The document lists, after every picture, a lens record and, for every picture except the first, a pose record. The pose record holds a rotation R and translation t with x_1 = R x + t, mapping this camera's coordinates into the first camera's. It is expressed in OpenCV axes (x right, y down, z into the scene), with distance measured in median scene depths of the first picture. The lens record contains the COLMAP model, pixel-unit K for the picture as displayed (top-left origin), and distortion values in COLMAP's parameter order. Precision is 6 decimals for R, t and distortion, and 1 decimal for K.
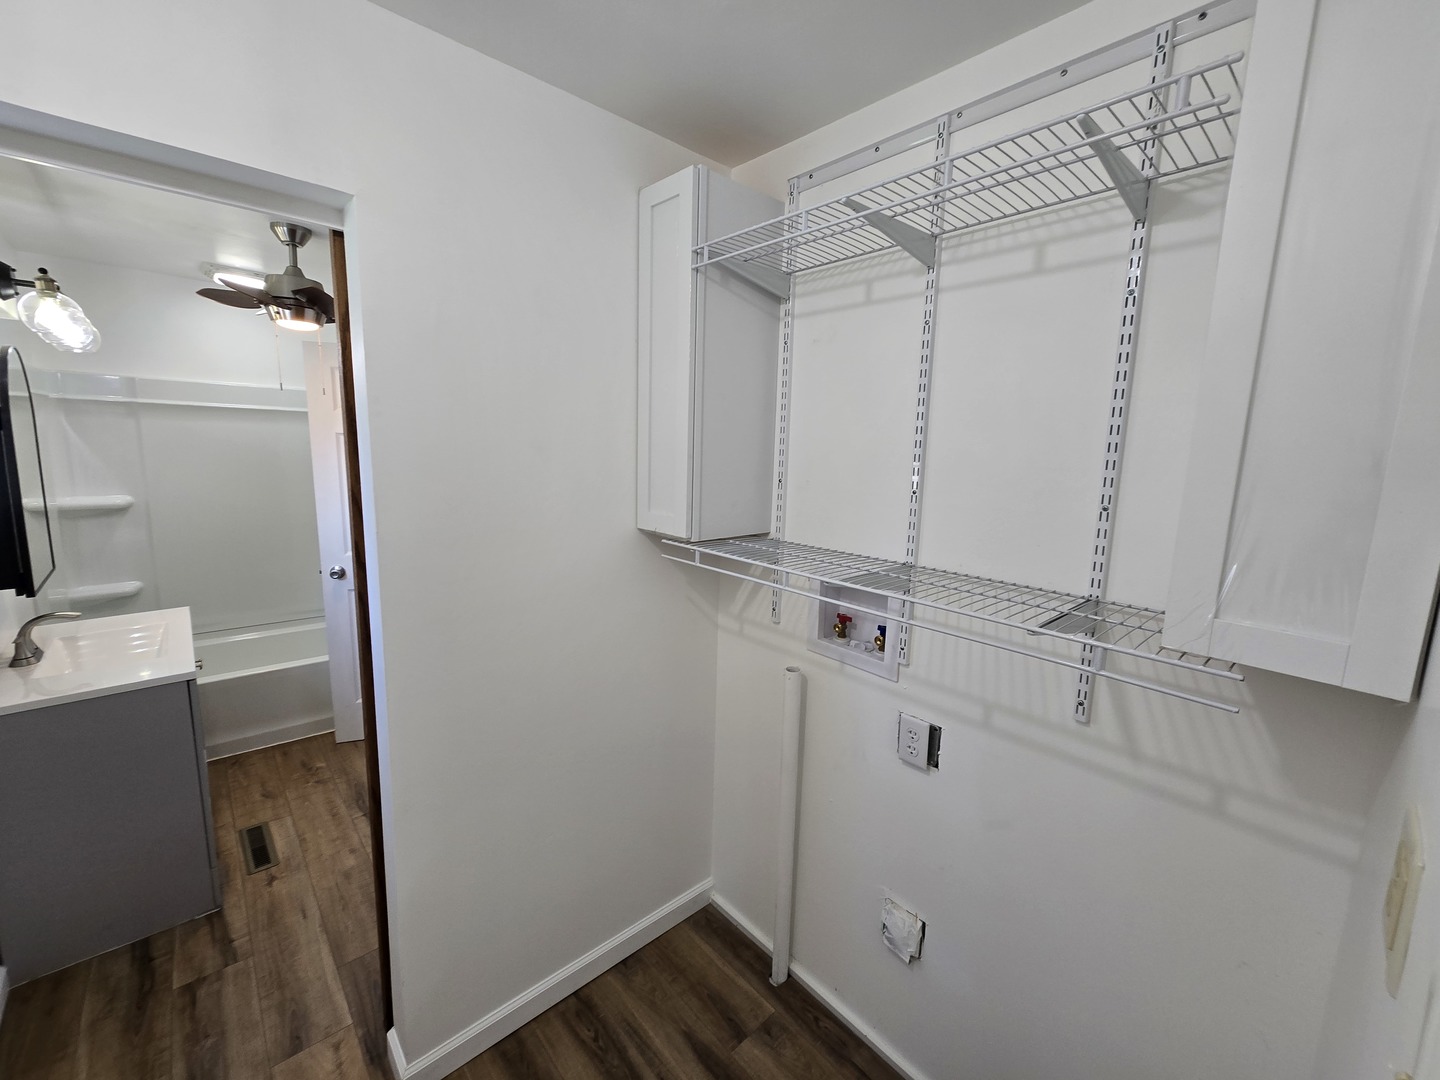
lens RADIAL K [[592.7, 0, 731.1], [0, 592.7, 533.4], [0, 0, 1]] dist [0.002135, 0.000963]
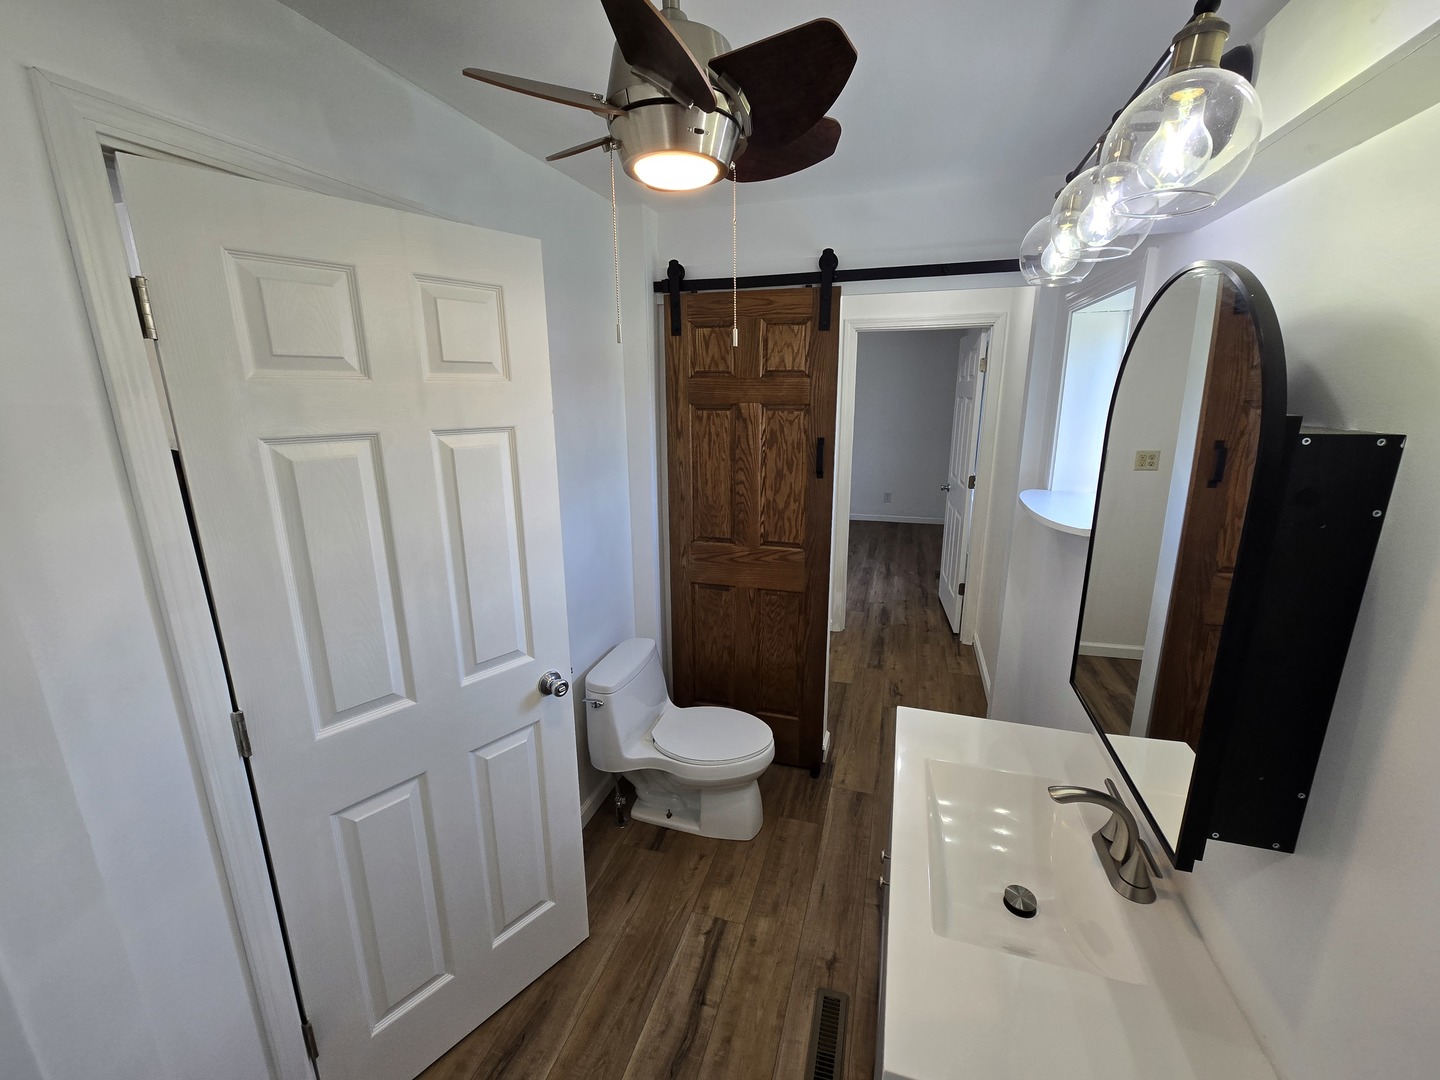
lens RADIAL K [[592.7, 0, 731.1], [0, 592.7, 533.4], [0, 0, 1]] dist [0.002135, 0.000963]
pose [[-0.512548, -0.231368, 0.826900, -1.335884], [0.119317, 0.934480, 0.335426, -0.296709], [-0.850328, 0.270585, -0.451359, 1.424166]]
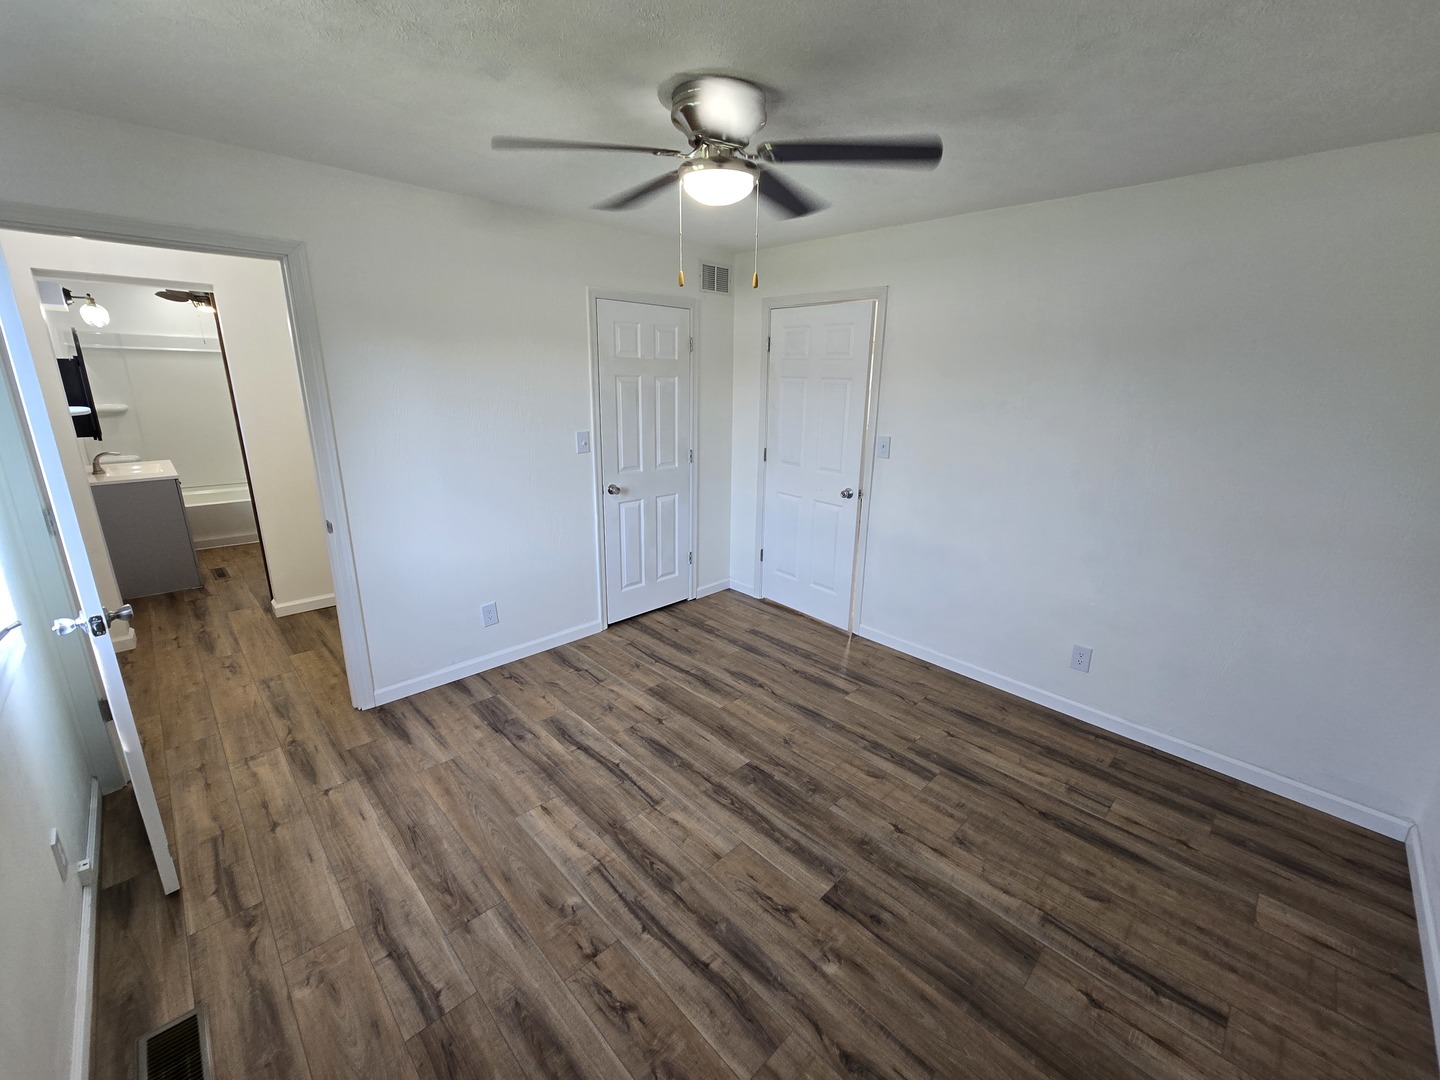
lens RADIAL K [[592.7, 0, 731.1], [0, 592.7, 533.4], [0, 0, 1]] dist [0.002135, 0.000963]
pose [[0.999366, -0.018809, 0.030234, 1.057220], [0.015240, 0.993337, 0.114235, 0.213472], [-0.032181, -0.113702, 0.992994, -1.254236]]
